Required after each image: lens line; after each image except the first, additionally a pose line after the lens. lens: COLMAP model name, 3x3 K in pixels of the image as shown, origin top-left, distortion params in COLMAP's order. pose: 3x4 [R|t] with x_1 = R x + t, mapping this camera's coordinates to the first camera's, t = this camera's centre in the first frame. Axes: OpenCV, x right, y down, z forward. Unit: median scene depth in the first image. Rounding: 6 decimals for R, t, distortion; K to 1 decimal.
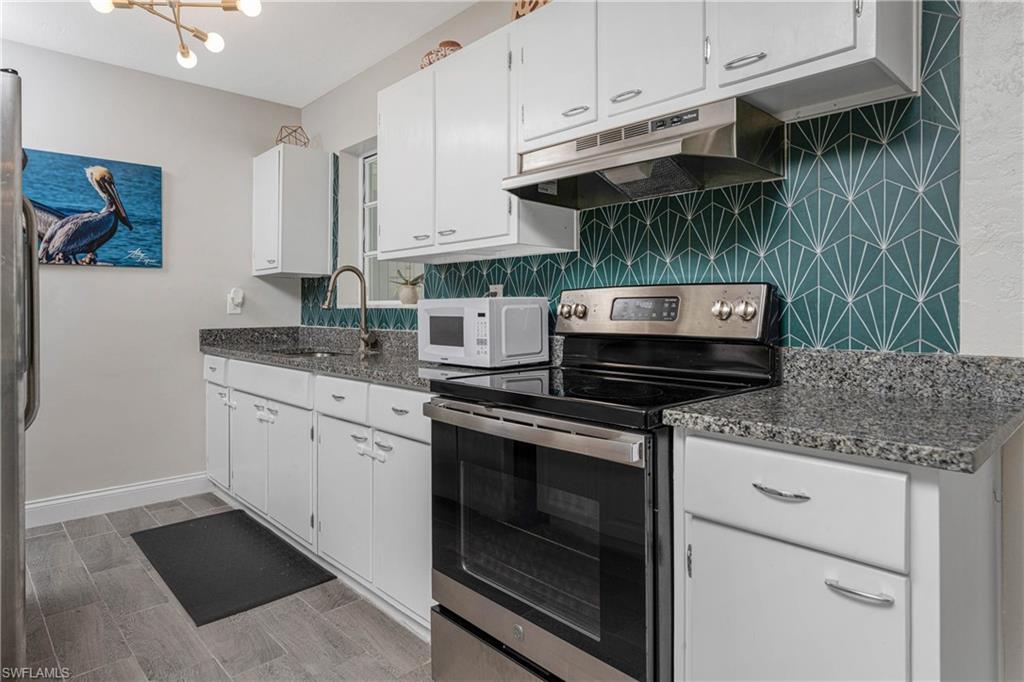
lens RADIAL K [[566.1, 0, 550.9], [0, 566.1, 305.6], [0, 0, 1]] dist [-0.004169, -0.001745]
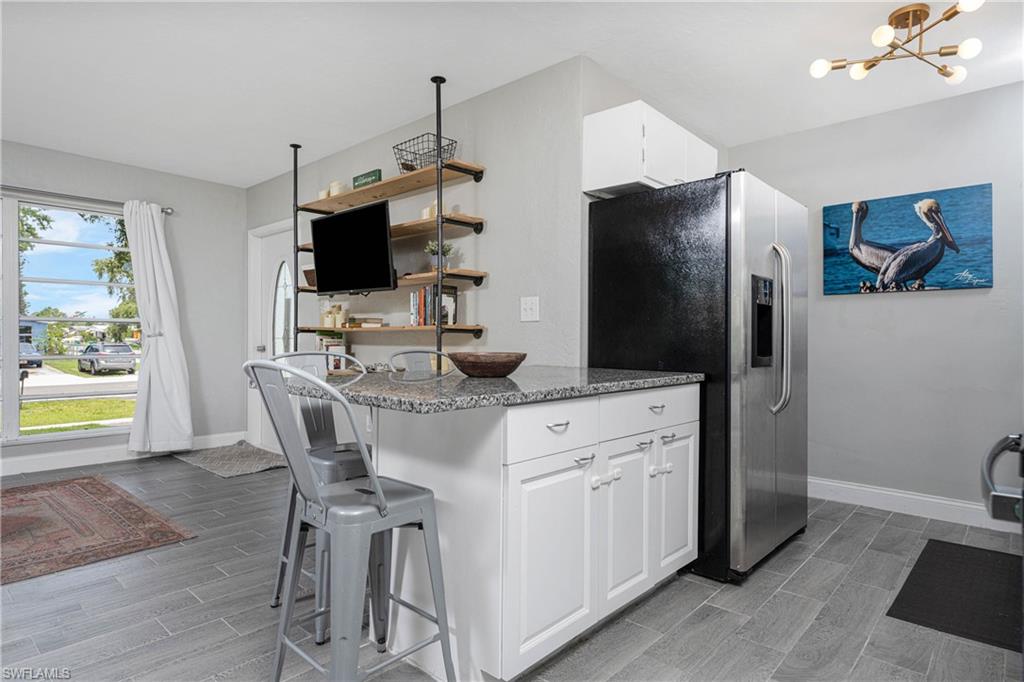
lens RADIAL K [[564.5, 0, 496.4], [0, 564.5, 339.6], [0, 0, 1]] dist [-0.000591, 0.000189]
pose [[0.036162, 0.005203, -0.999332, 0.376191], [-0.000481, 0.999986, 0.005189, 0.028406], [0.999346, 0.000293, 0.036164, 0.181502]]
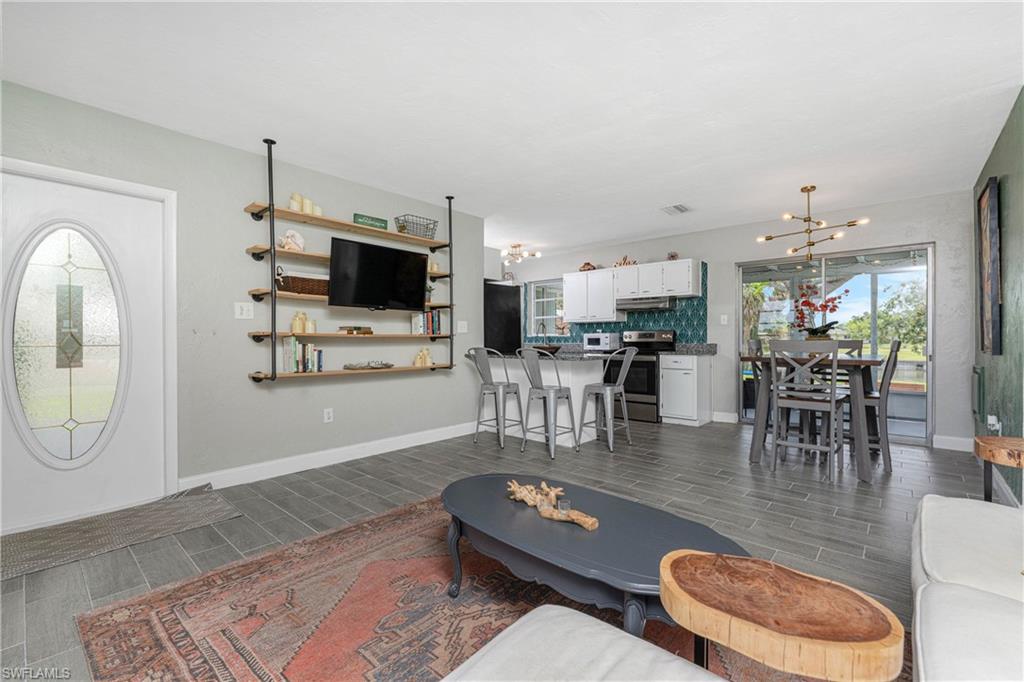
lens RADIAL K [[431.8, 0, 537.1], [0, 431.8, 339.4], [0, 0, 1]] dist [-0.031799, 0.000229]
pose [[0.995148, -0.001520, 0.098375, -0.826213], [0.001027, 0.999987, 0.005063, 0.012957], [-0.098381, -0.004937, 0.995137, -1.846742]]
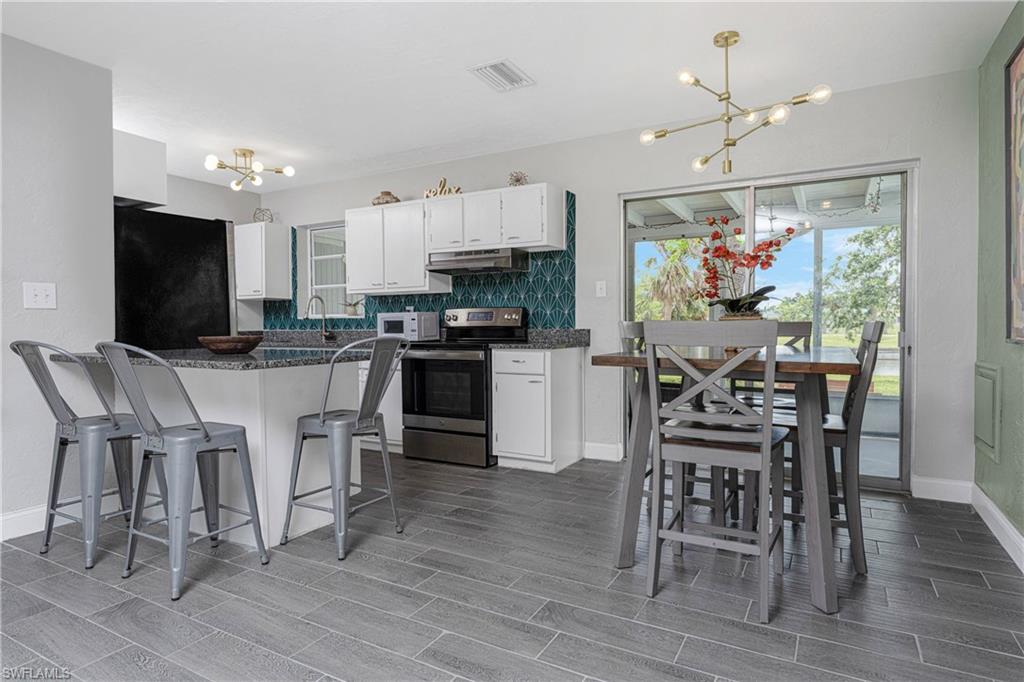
lens RADIAL K [[536.3, 0, 553.4], [0, 536.3, 336.0], [0, 0, 1]] dist [0.001265, -0.020818]
pose [[0.945314, -0.012897, 0.325905, -0.265899], [0.004442, 0.999634, 0.026674, 0.025258], [-0.326130, -0.023767, 0.945026, -1.183695]]
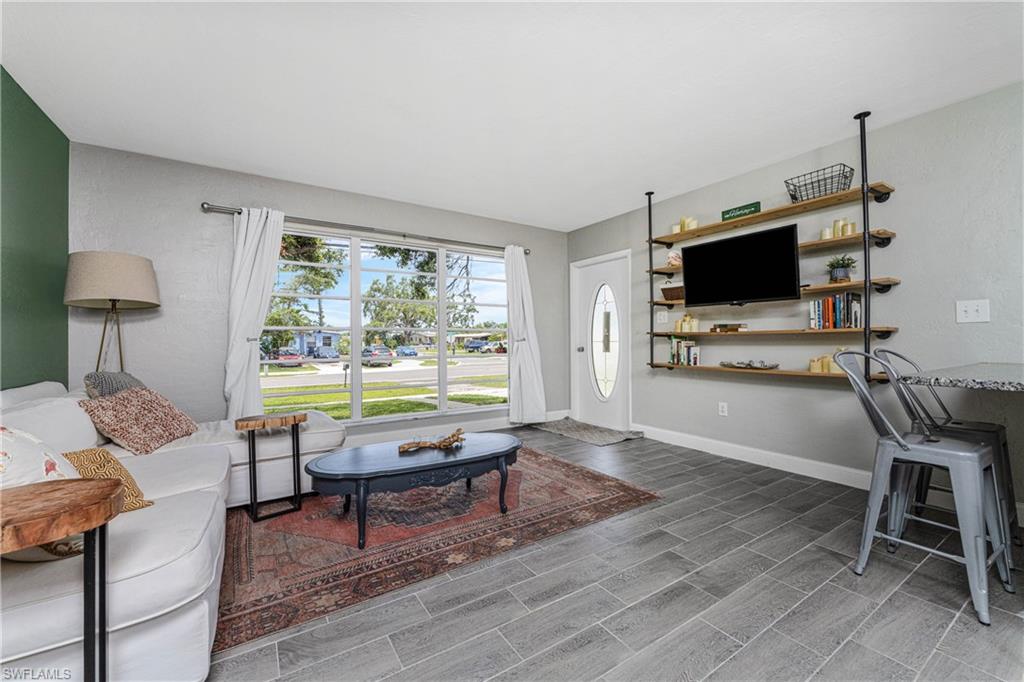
lens RADIAL K [[402.6, 0, 512.0], [0, 402.6, 341.0], [0, 0, 1]] dist [-0.000812, -0.000065]
pose [[-0.203498, -0.000142, -0.979075, 0.301791], [0.007629, 0.999969, -0.001730, 0.032072], [0.979046, -0.007821, -0.203490, -0.657104]]
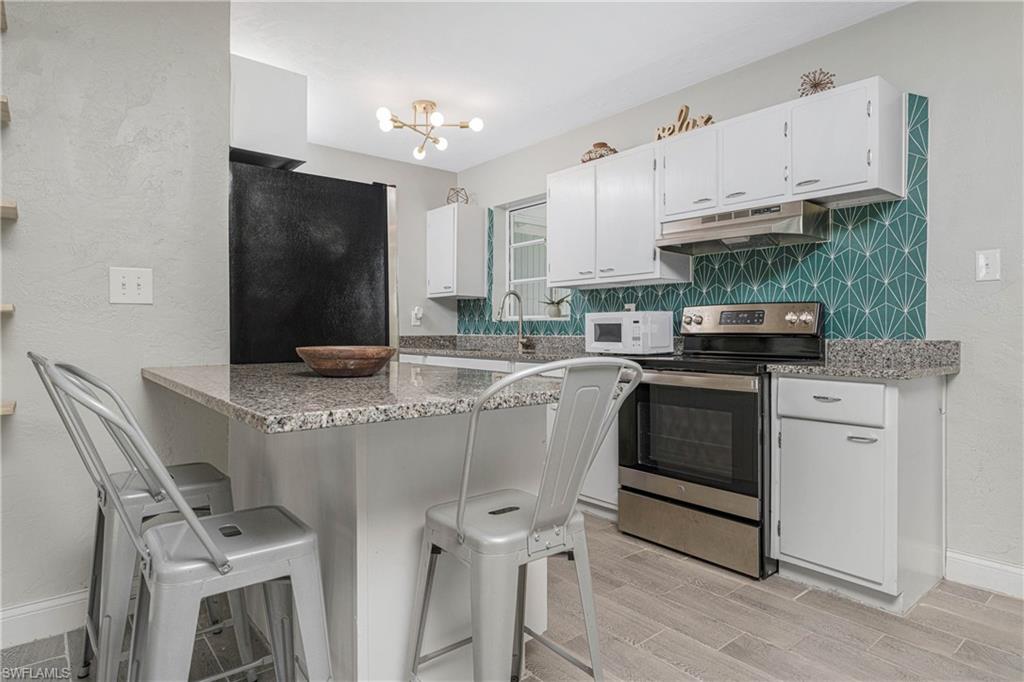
lens RADIAL K [[571.3, 0, 543.8], [0, 571.3, 332.0], [0, 0, 1]] dist [0.000026, -0.000094]
pose [[0.997734, 0.003158, -0.067208, -0.241695], [-0.002567, 0.999957, 0.008879, 0.027432], [0.067233, -0.008687, 0.997700, -0.571773]]
